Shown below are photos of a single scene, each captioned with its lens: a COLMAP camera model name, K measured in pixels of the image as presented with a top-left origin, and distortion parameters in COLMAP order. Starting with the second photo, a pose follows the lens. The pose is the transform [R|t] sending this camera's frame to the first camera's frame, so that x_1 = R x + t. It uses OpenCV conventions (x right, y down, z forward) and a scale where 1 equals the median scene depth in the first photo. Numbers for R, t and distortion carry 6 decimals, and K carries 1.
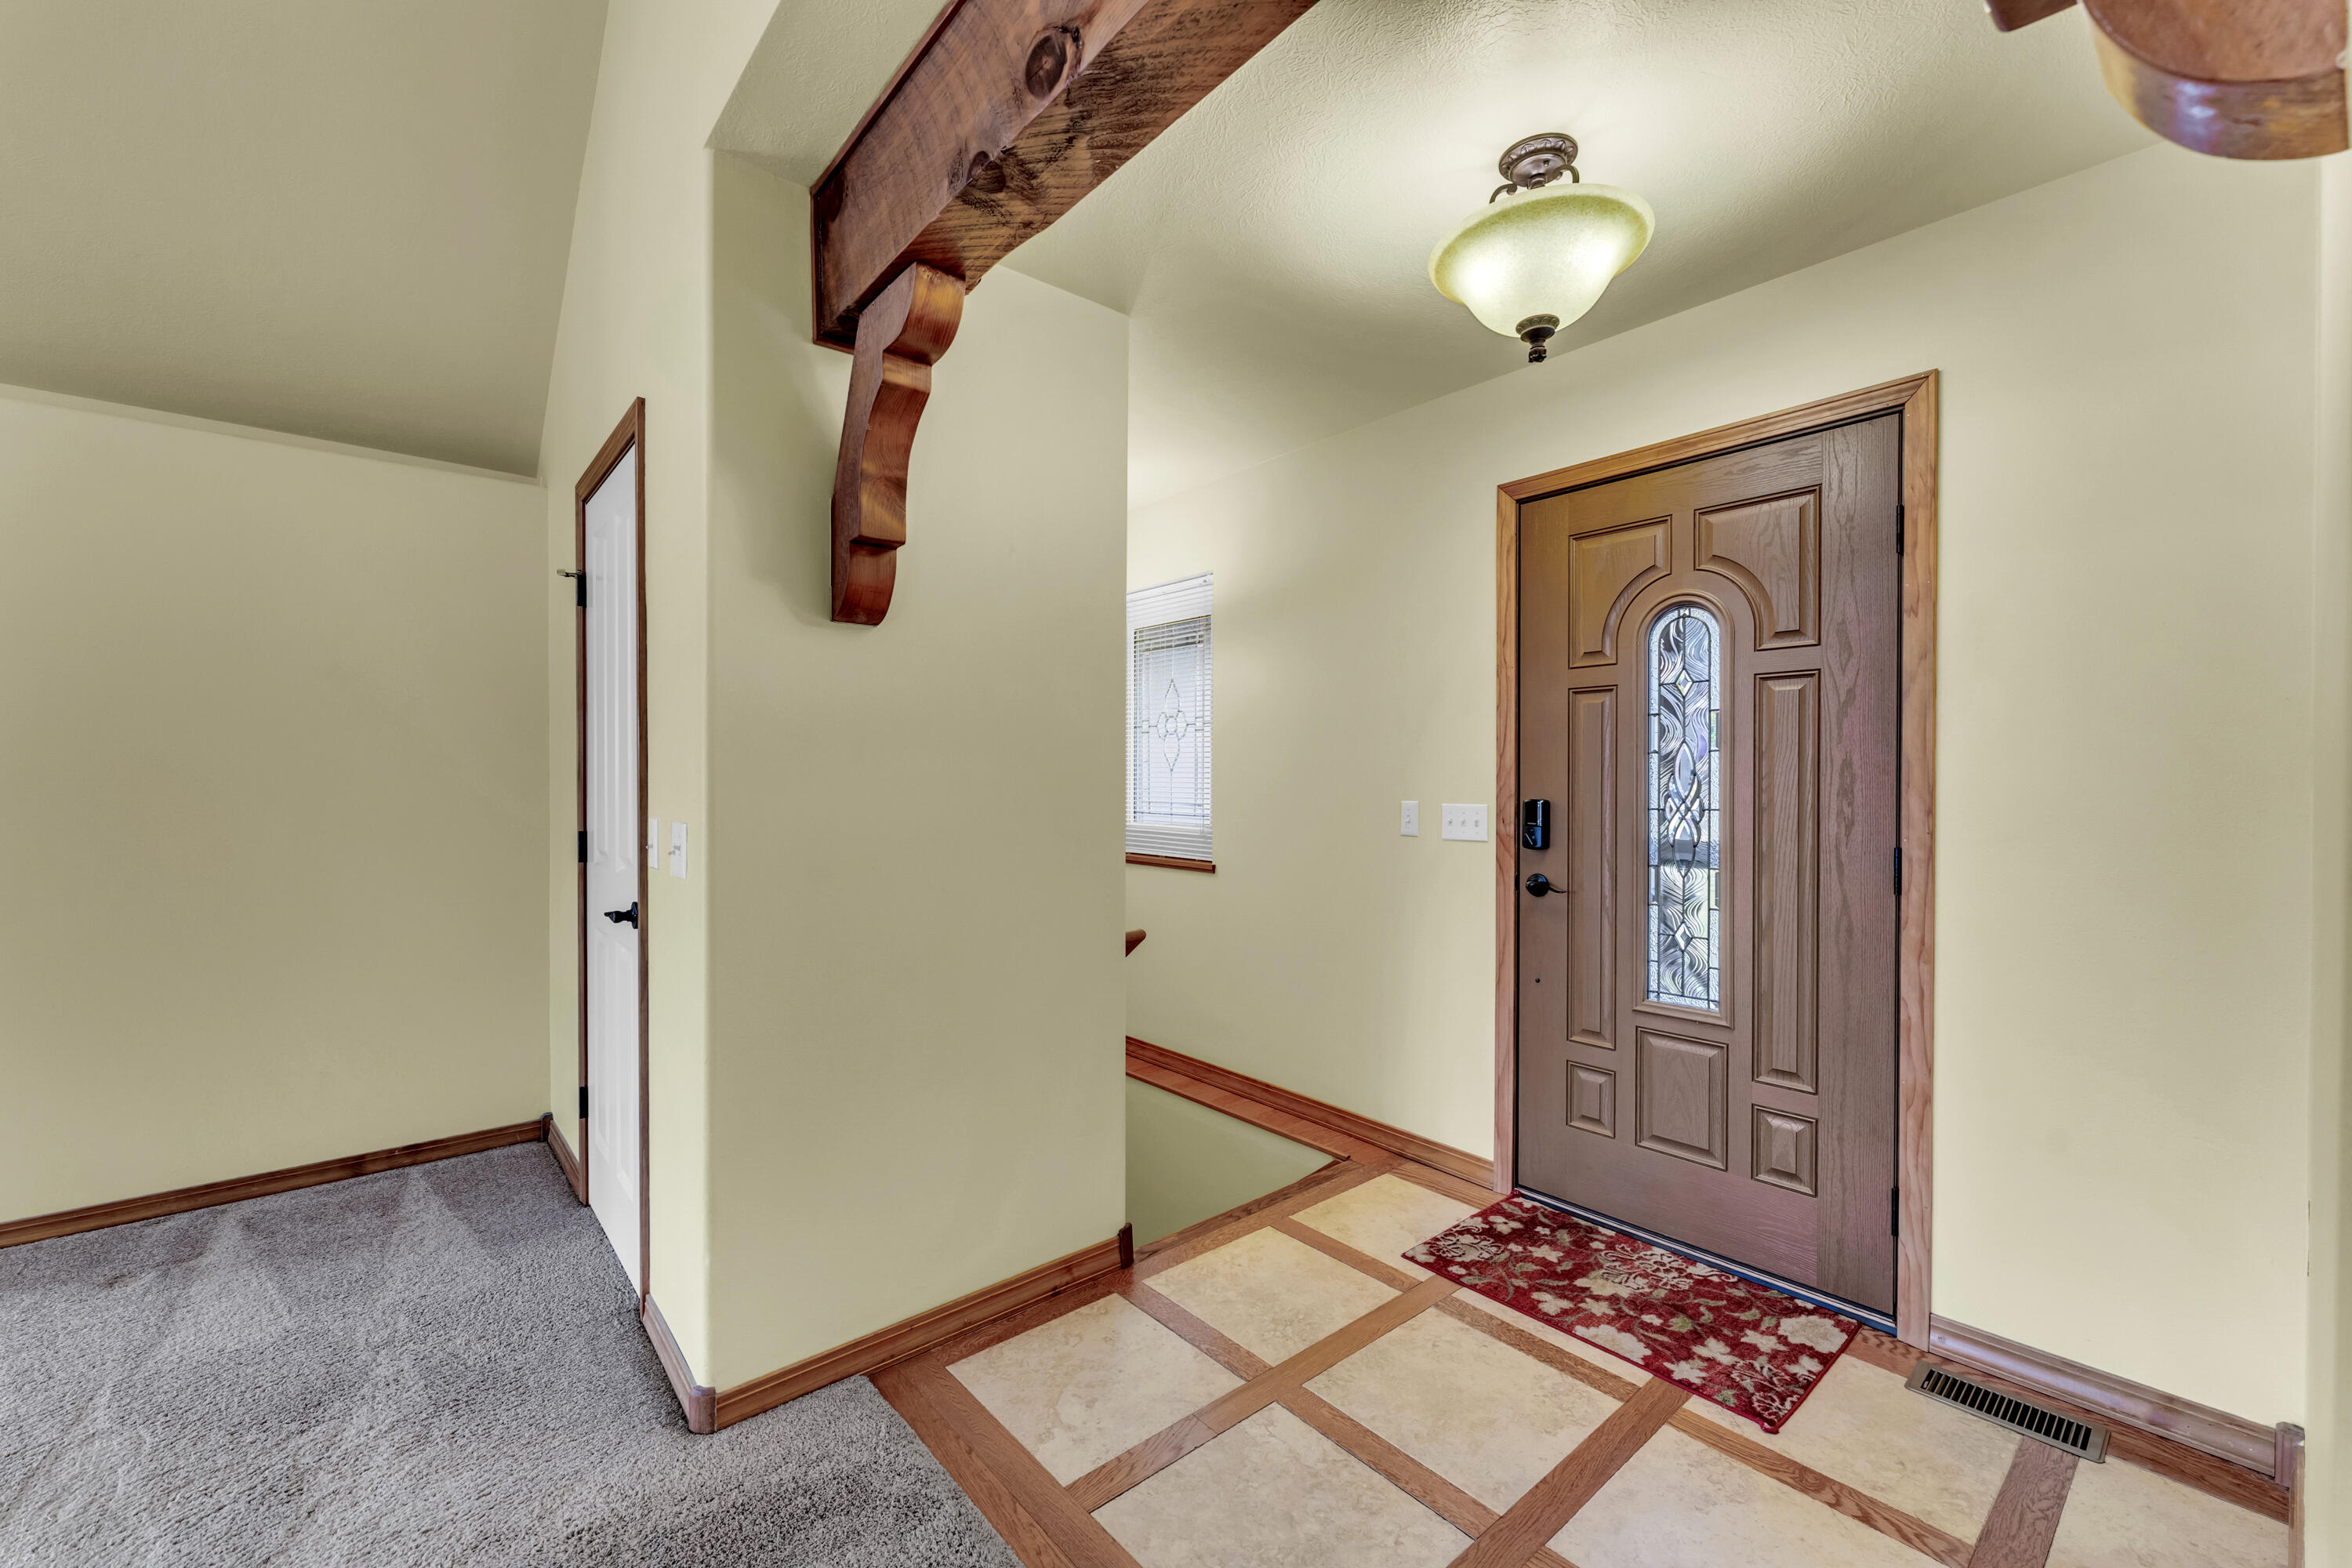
lens RADIAL K [[955.6, 0, 1168.0], [0, 955.6, 782.8], [0, 0, 1]] dist [0.002228, 0.000030]
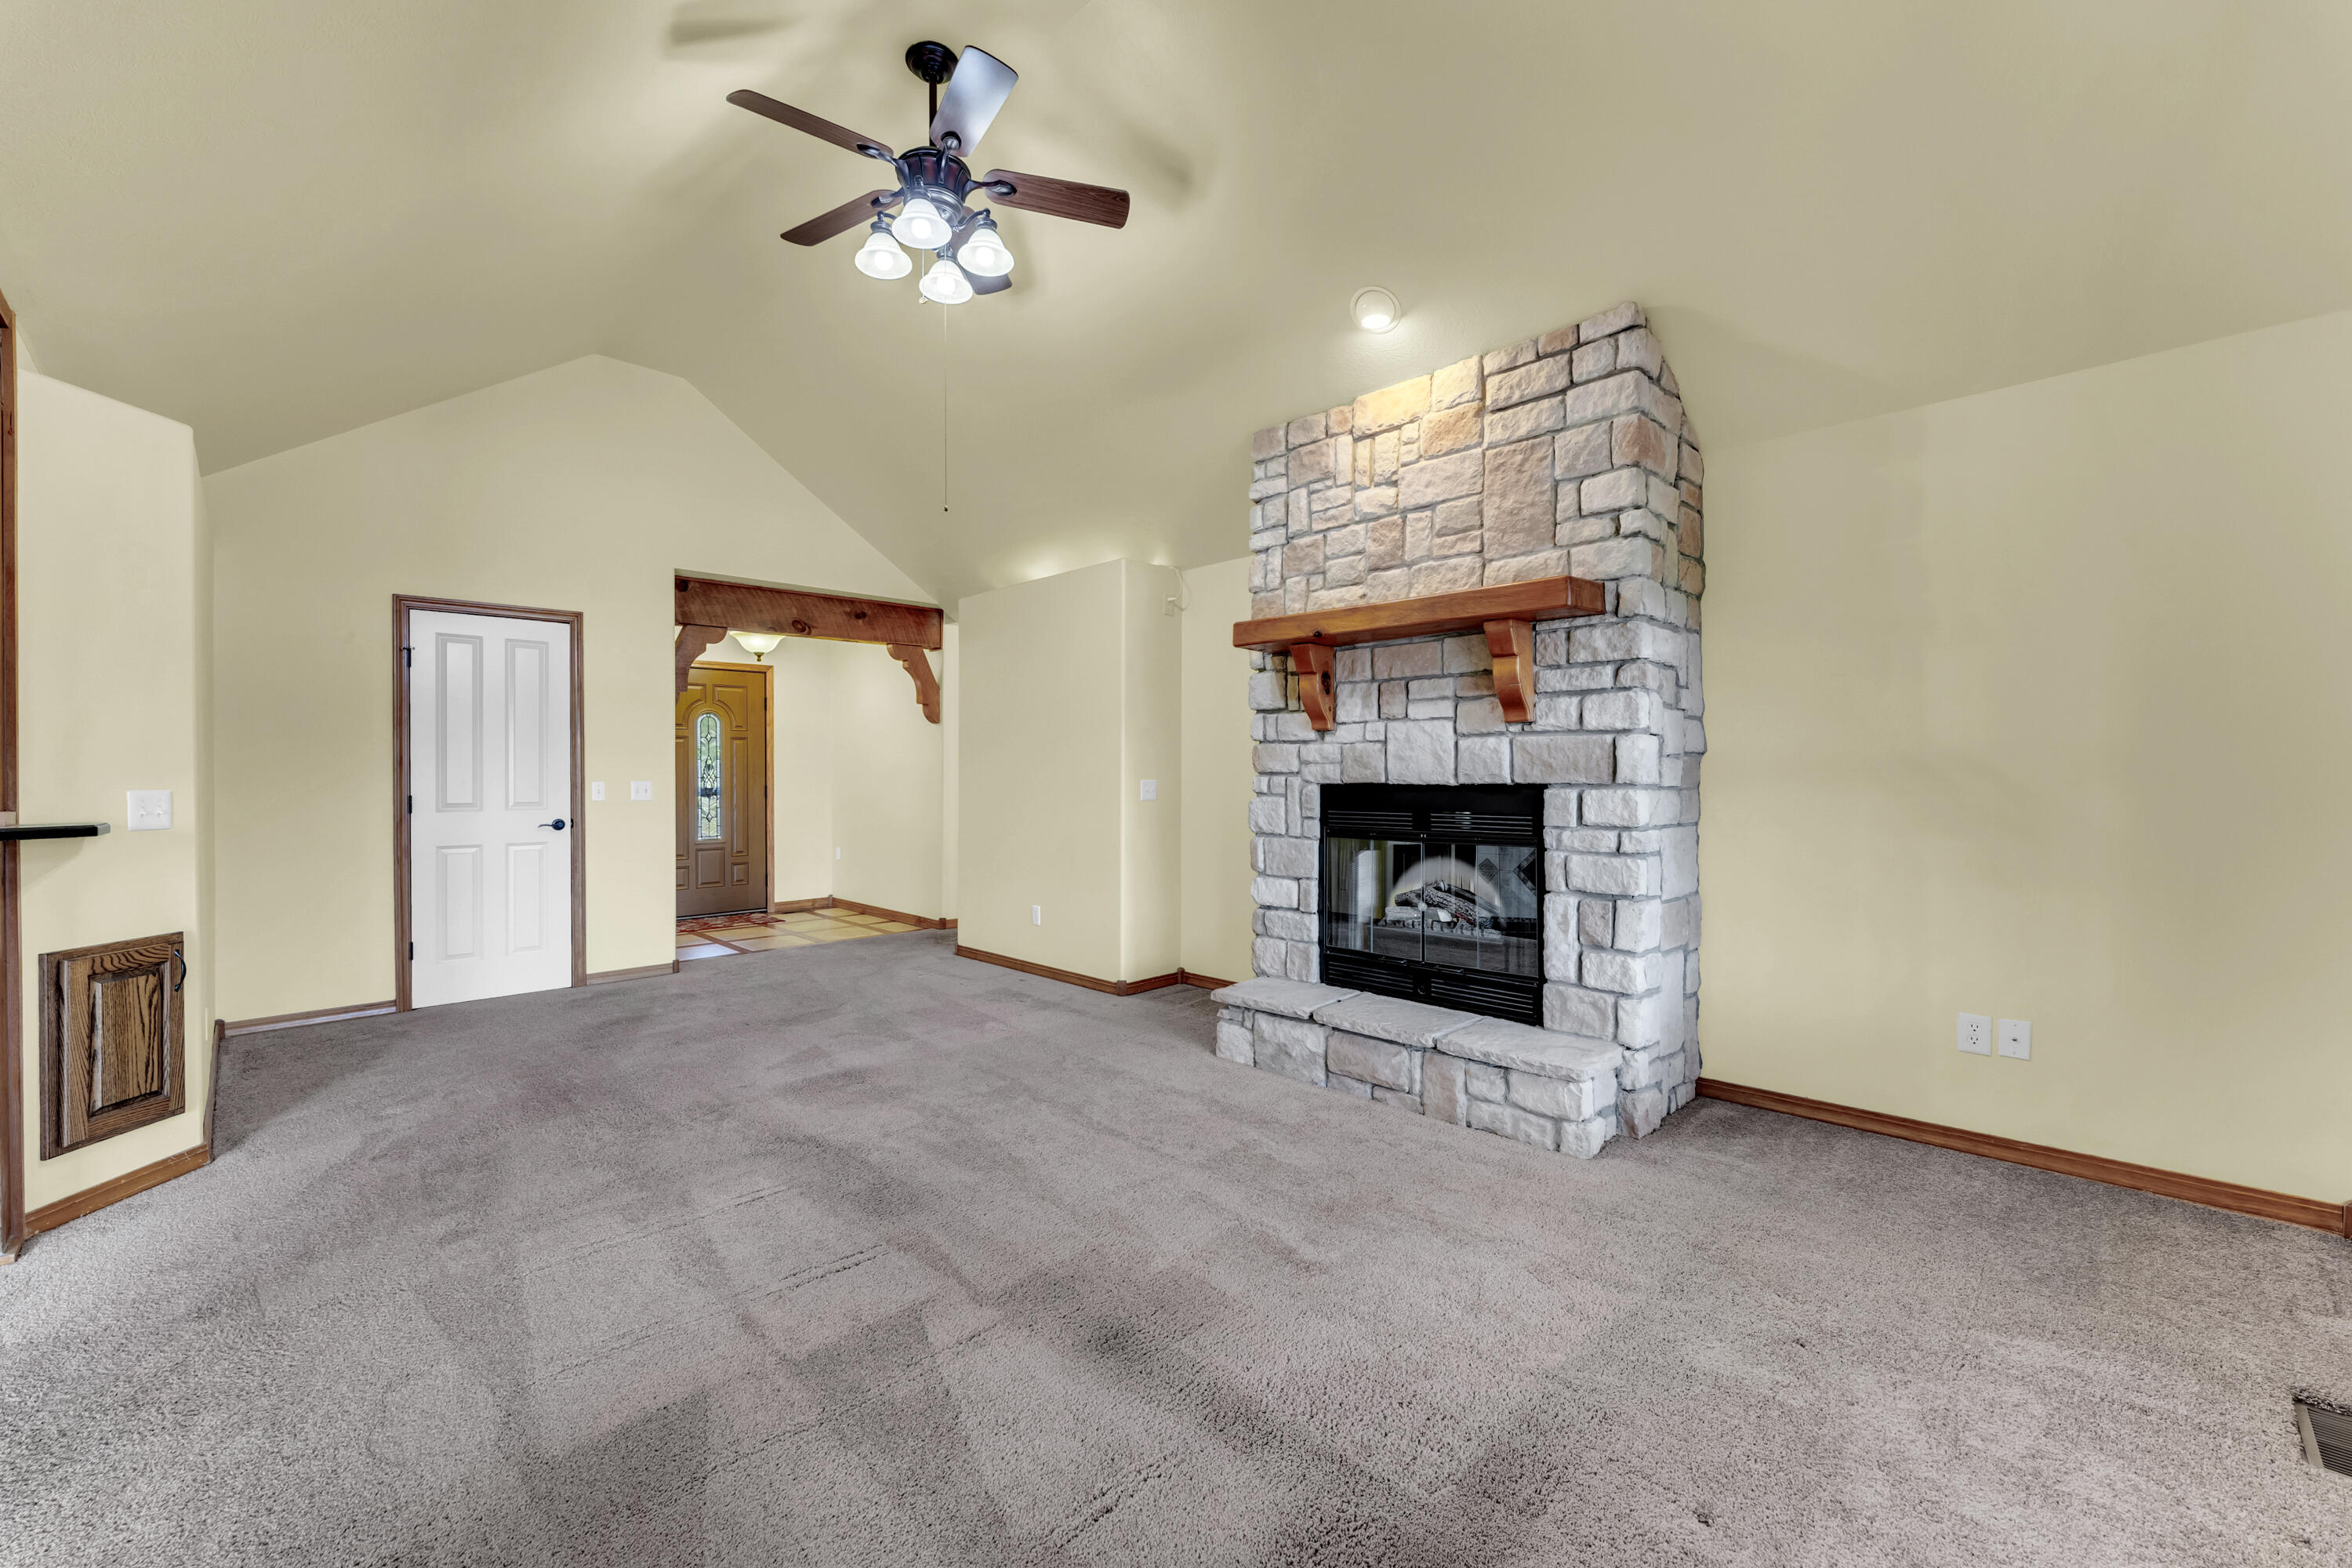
lens RADIAL K [[955.6, 0, 1188.0], [0, 955.6, 774.4], [0, 0, 1]] dist [0.002228, 0.000030]
pose [[-0.073624, -0.000116, 0.997286, -2.726888], [0.005545, 0.999984, 0.000525, 0.023168], [-0.997271, 0.005569, -0.073622, -0.353464]]
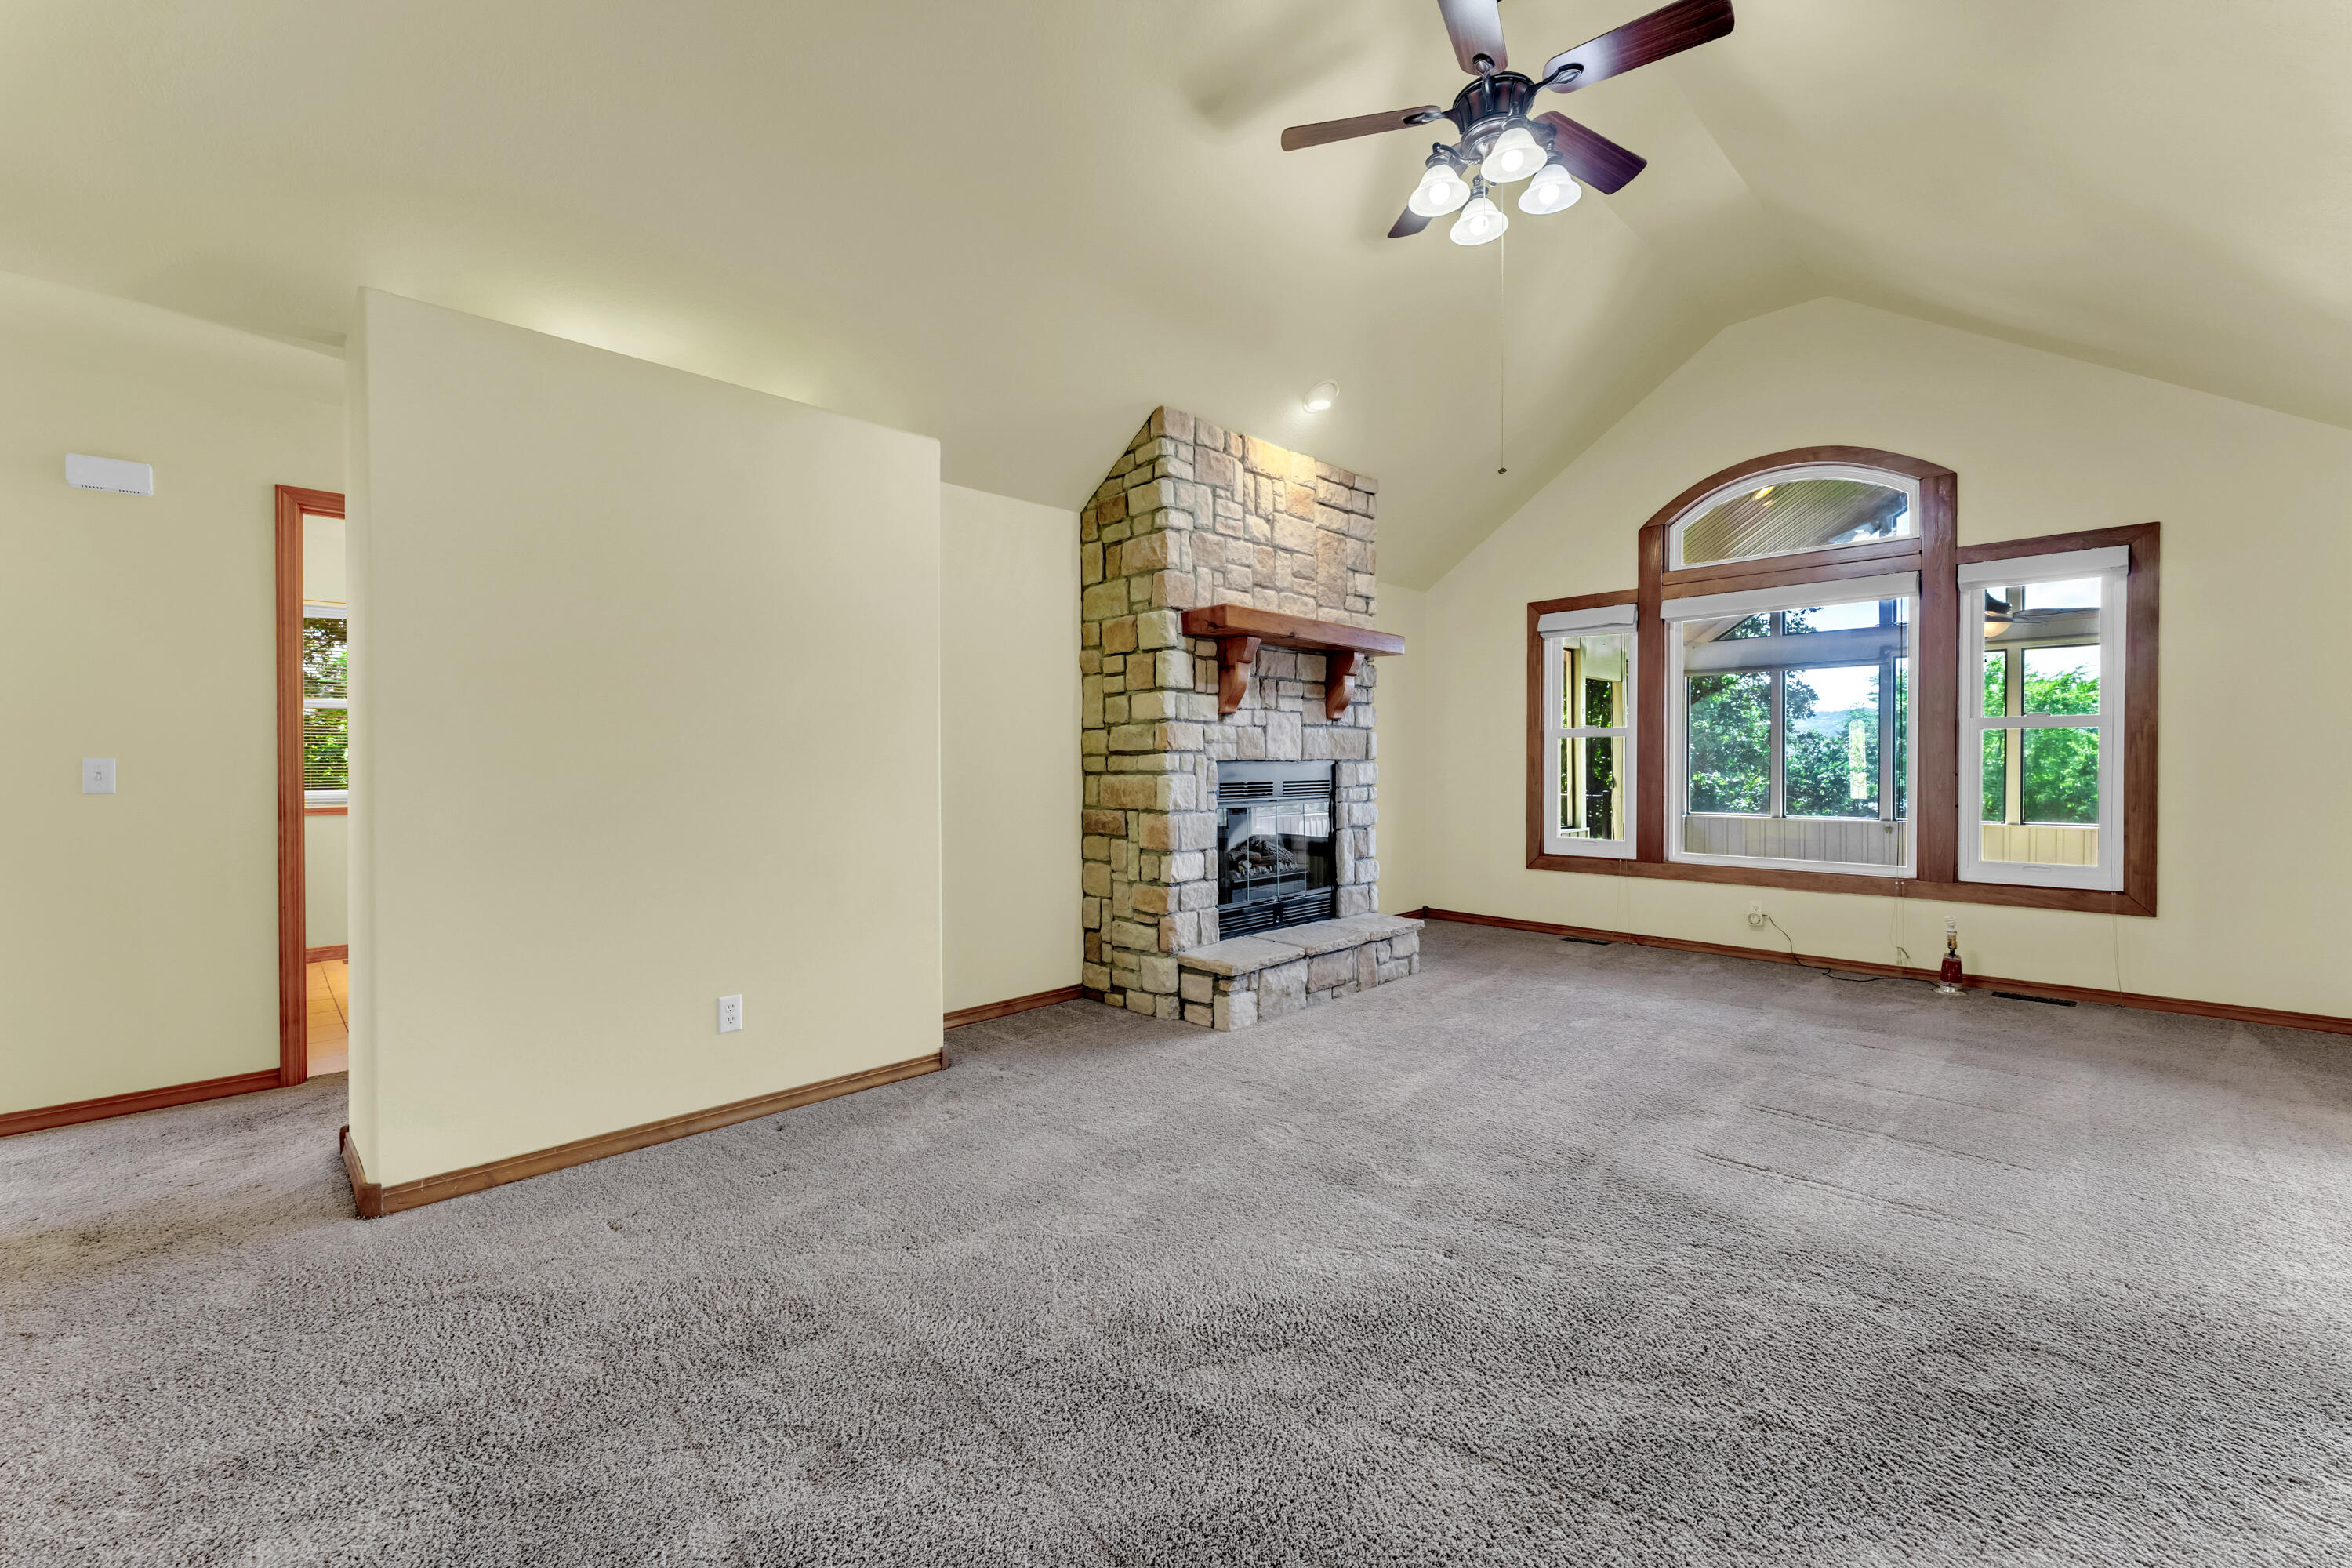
lens RADIAL K [[955.6, 0, 1163.1], [0, 955.6, 771.5], [0, 0, 1]] dist [0.002228, 0.000030]
pose [[-0.996974, 0.004079, -0.077624, -0.902267], [0.003003, 0.999898, 0.013966, 0.034902], [0.077673, 0.013691, -0.996885, 1.075079]]
